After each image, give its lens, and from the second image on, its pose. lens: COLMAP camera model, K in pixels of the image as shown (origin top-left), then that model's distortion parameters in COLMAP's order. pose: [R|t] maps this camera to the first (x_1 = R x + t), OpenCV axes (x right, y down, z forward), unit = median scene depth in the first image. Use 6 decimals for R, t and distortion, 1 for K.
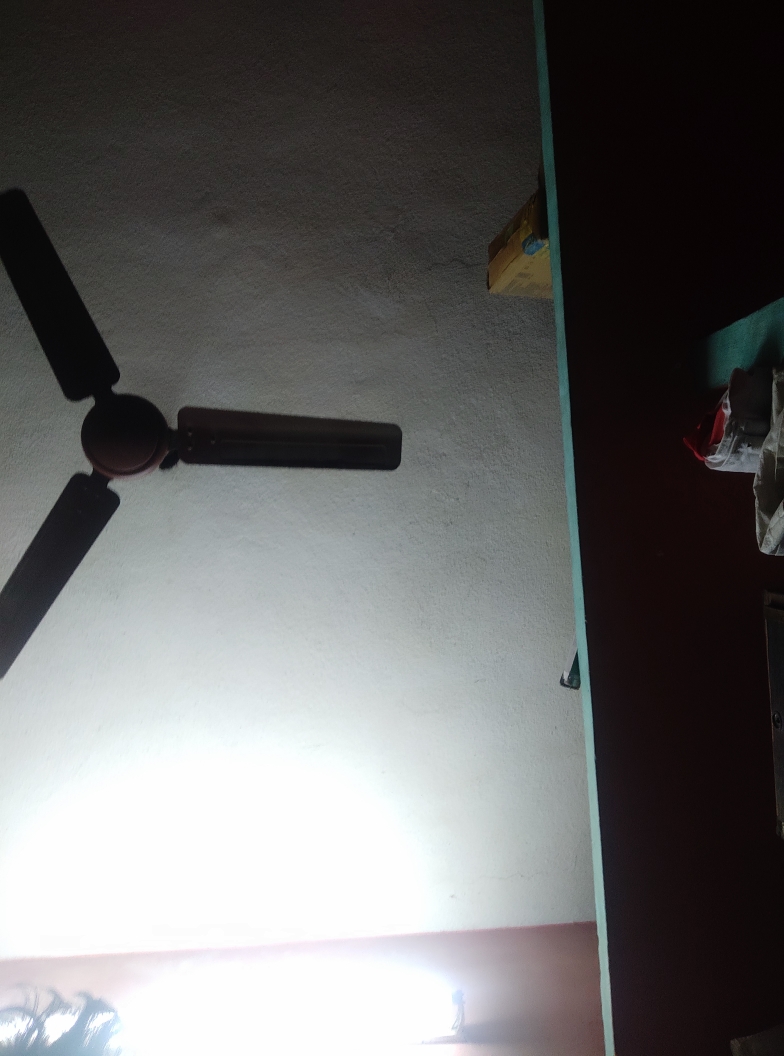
lens RADIAL K [[812.1, 0, 387.8], [0, 812.1, 532.9], [0, 0, 1]] dist [0.073452, -0.107259]
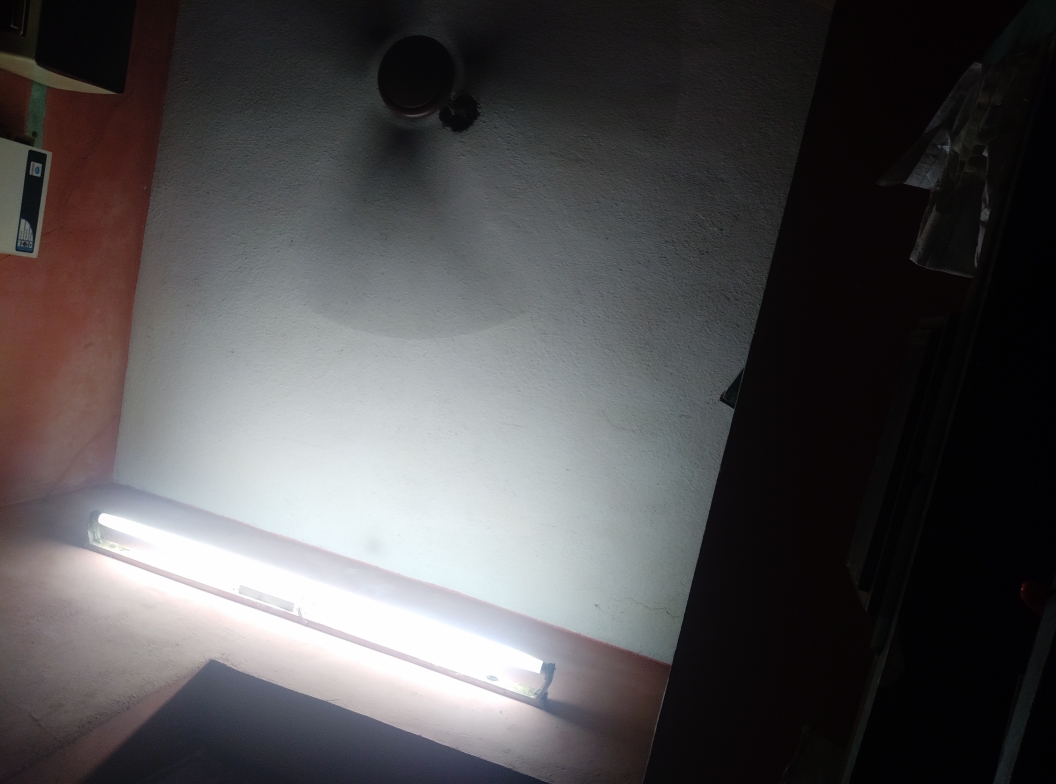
lens RADIAL K [[812.1, 0, 518.9], [0, 812.1, 395.4], [0, 0, 1]] dist [0.073452, -0.107259]
pose [[0.919459, 0.304253, -0.249047, 0.166559], [-0.281290, 0.951576, 0.124010, 0.091655], [0.274718, -0.043968, 0.960519, -0.001159]]
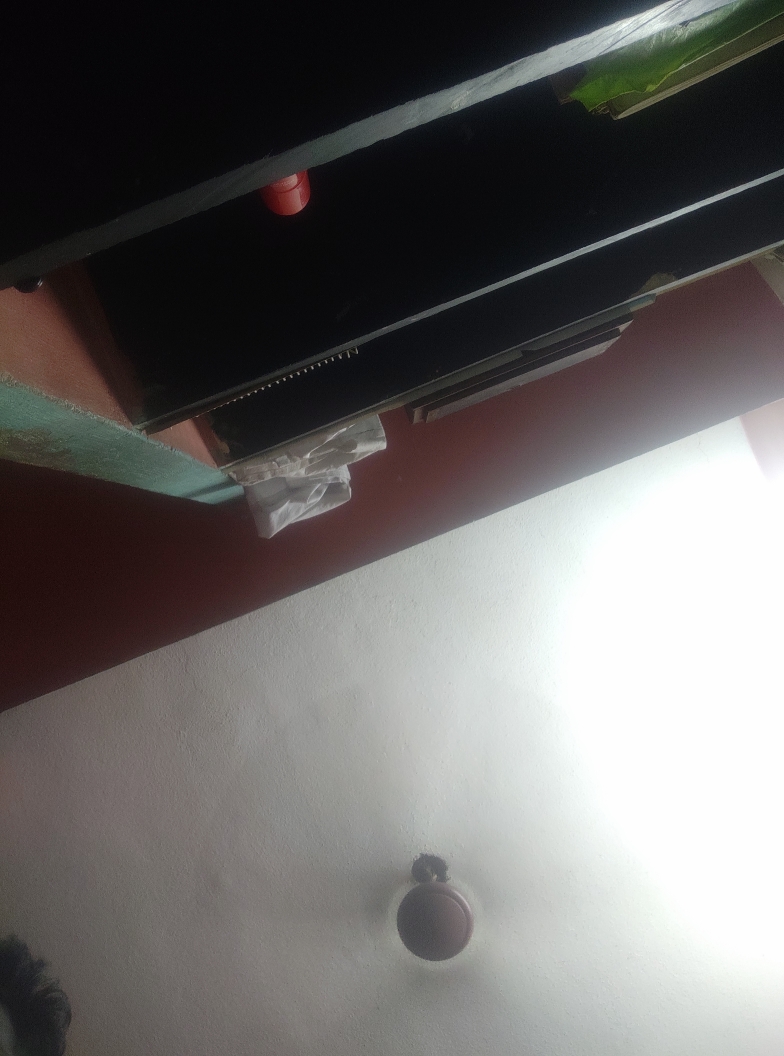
lens RADIAL K [[812.1, 0, 388.5], [0, 812.1, 525.5], [0, 0, 1]] dist [0.073452, -0.107259]
pose [[-0.303481, -0.952749, 0.012985, 0.172118], [0.952573, -0.303689, -0.019424, 0.008676], [0.022450, 0.006475, 0.999727, -0.106360]]
